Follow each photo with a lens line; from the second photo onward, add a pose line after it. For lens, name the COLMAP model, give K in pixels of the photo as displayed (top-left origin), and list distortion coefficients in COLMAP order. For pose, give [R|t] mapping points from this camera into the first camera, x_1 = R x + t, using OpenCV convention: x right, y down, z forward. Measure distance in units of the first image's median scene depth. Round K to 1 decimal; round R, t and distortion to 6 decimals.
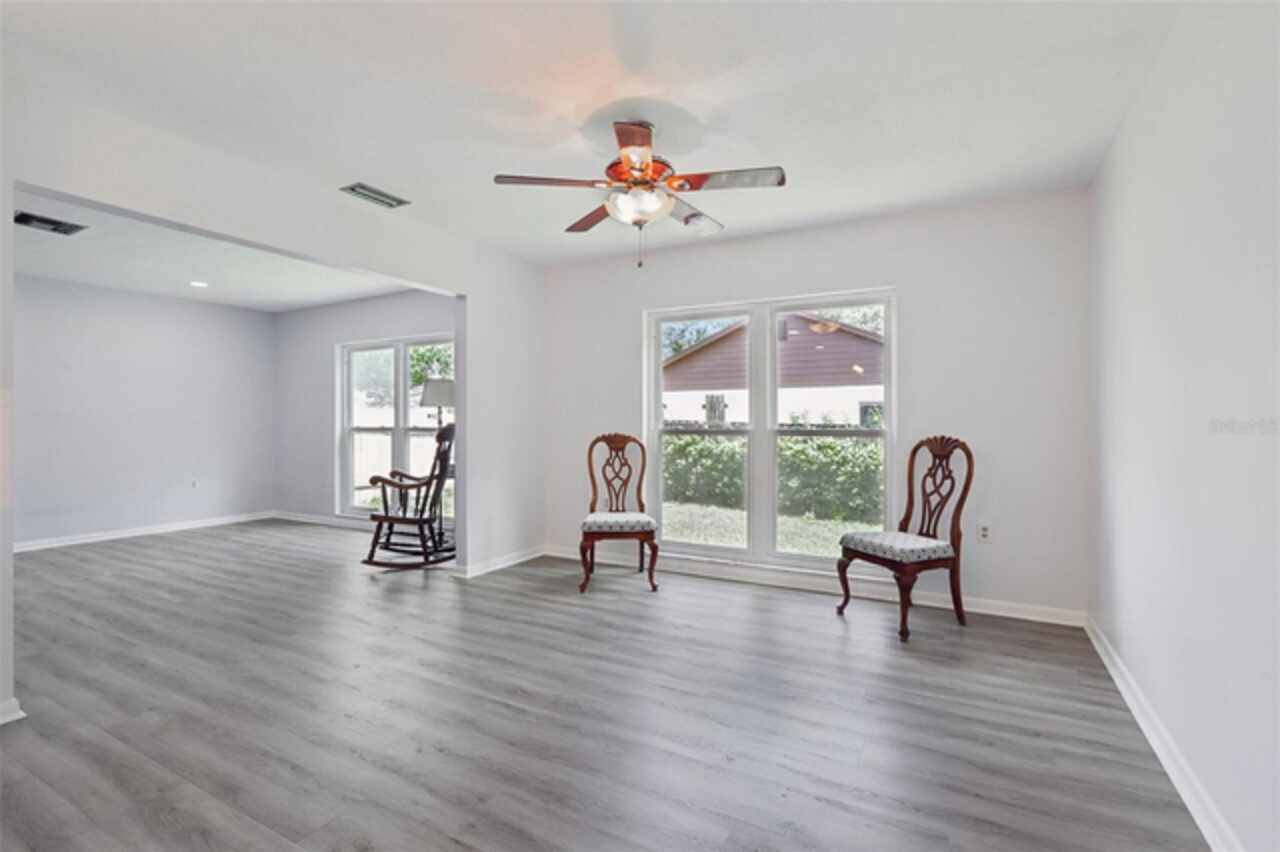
lens RADIAL K [[582.3, 0, 635.9], [0, 582.3, 427.2], [0, 0, 1]] dist [-0.004105, 0.000335]
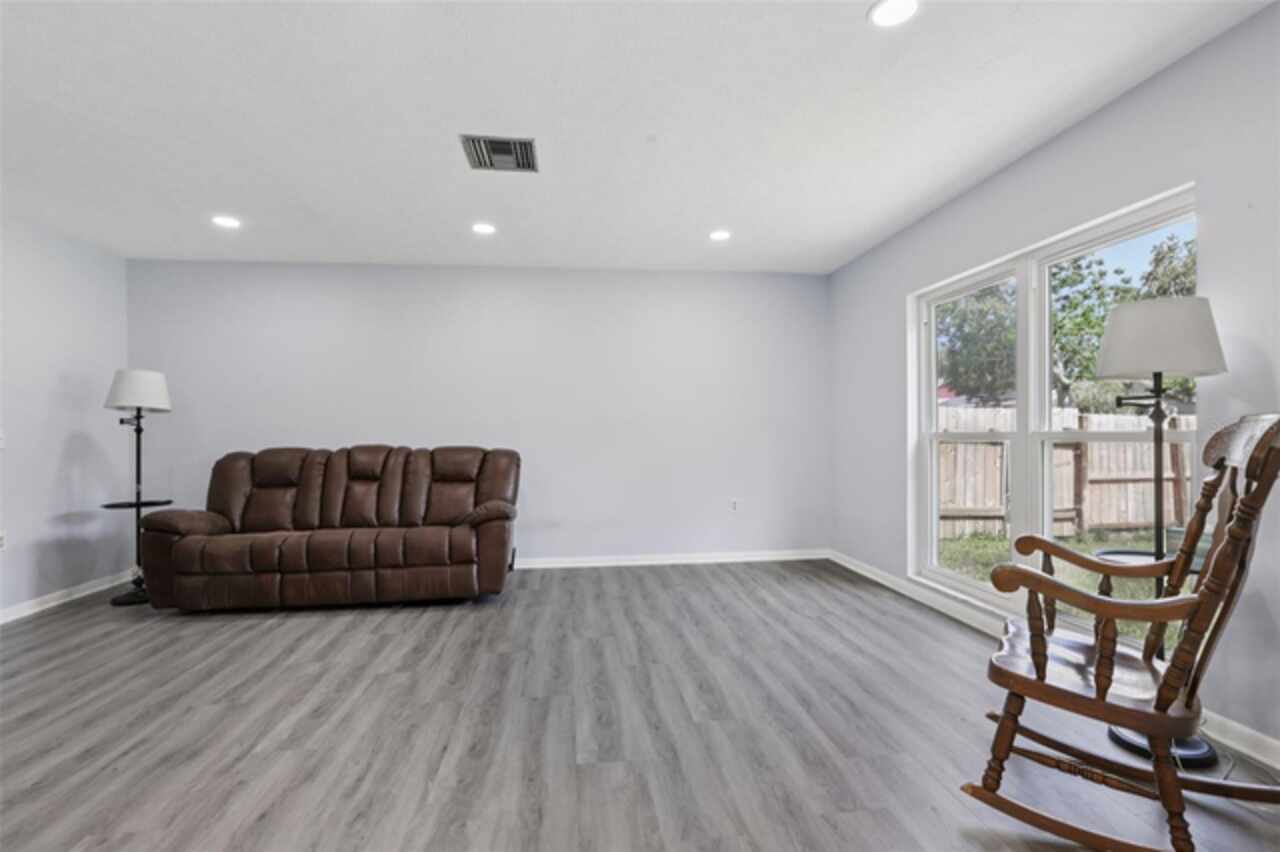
lens RADIAL K [[581.2, 0, 636.7], [0, 581.2, 433.7], [0, 0, 1]] dist [0.001048, 0.000404]
pose [[0.601485, -0.006908, -0.798855, -0.212361], [-0.000072, 0.999962, -0.008701, 0.007810], [0.798884, 0.005291, 0.601461, 0.432958]]
